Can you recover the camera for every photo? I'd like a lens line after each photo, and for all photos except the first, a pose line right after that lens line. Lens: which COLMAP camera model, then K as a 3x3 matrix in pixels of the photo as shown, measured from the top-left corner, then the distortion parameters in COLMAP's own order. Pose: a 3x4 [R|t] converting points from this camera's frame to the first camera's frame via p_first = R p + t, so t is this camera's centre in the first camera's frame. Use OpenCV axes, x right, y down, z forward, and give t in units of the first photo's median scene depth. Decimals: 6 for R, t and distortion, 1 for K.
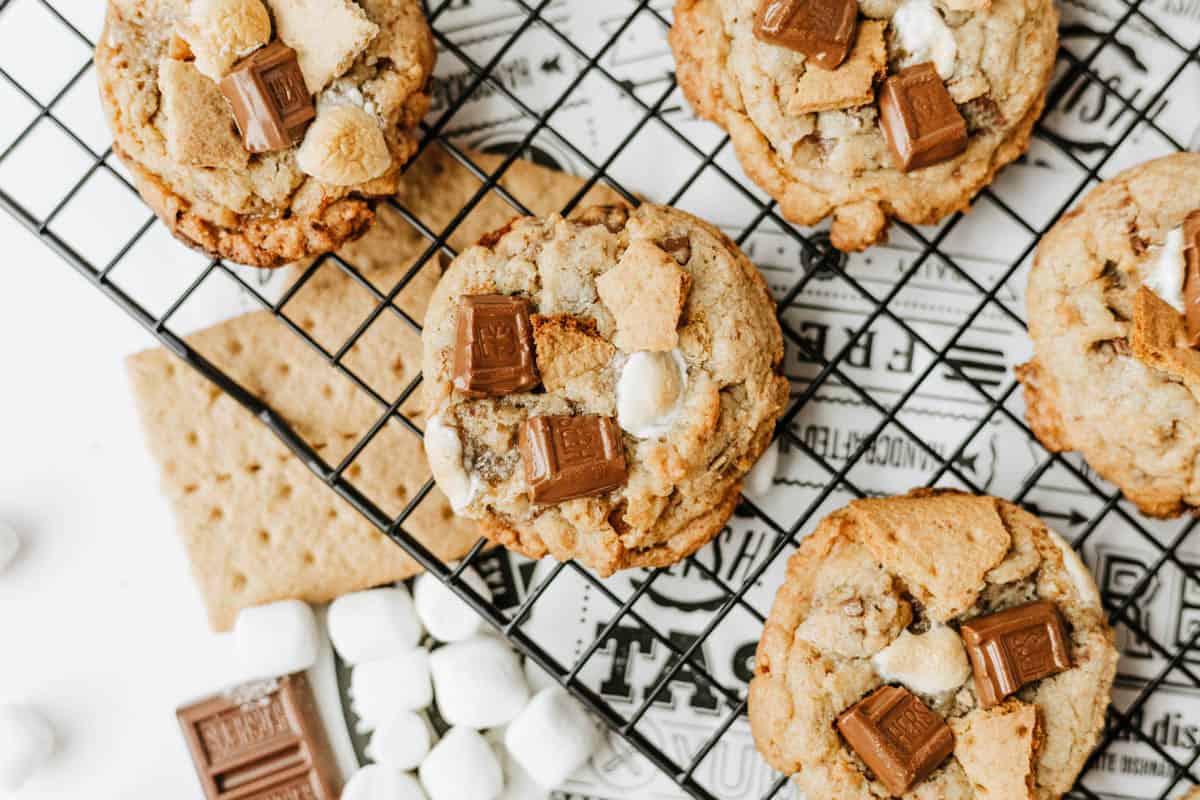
lens RADIAL K [[1893.8, 0, 585.5], [0, 1893.8, 357.9], [0, 0, 1]] dist [0.027651, 0.000000]
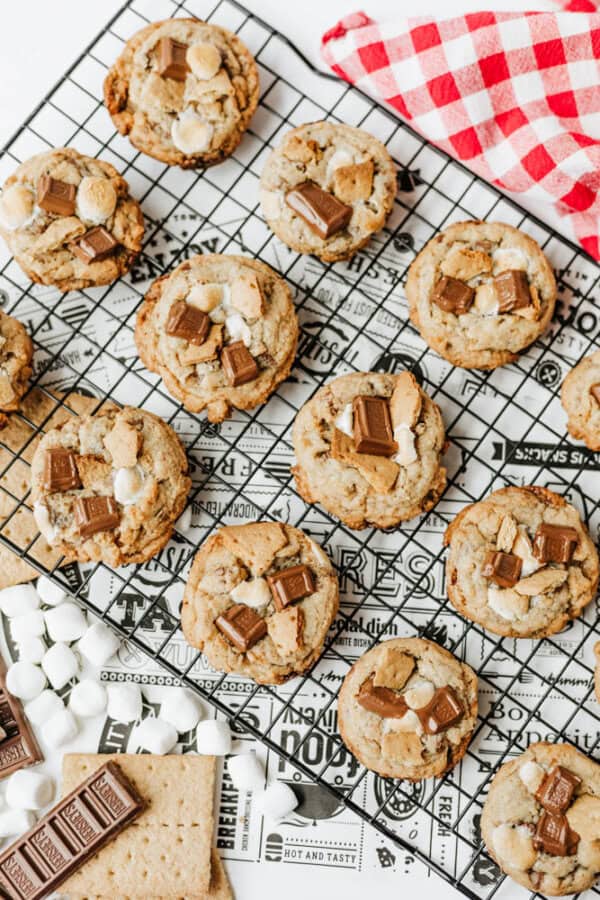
lens RADIAL K [[1420.4, 0, 299.0], [0, 1420.4, 445.5], [0, 0, 1]] dist [0.027651, 0.000000]
pose [[0.998040, -0.061704, 0.010390, 0.222298], [0.062494, 0.991271, -0.116090, 0.180590], [-0.003136, 0.116512, 0.993184, -0.729575]]
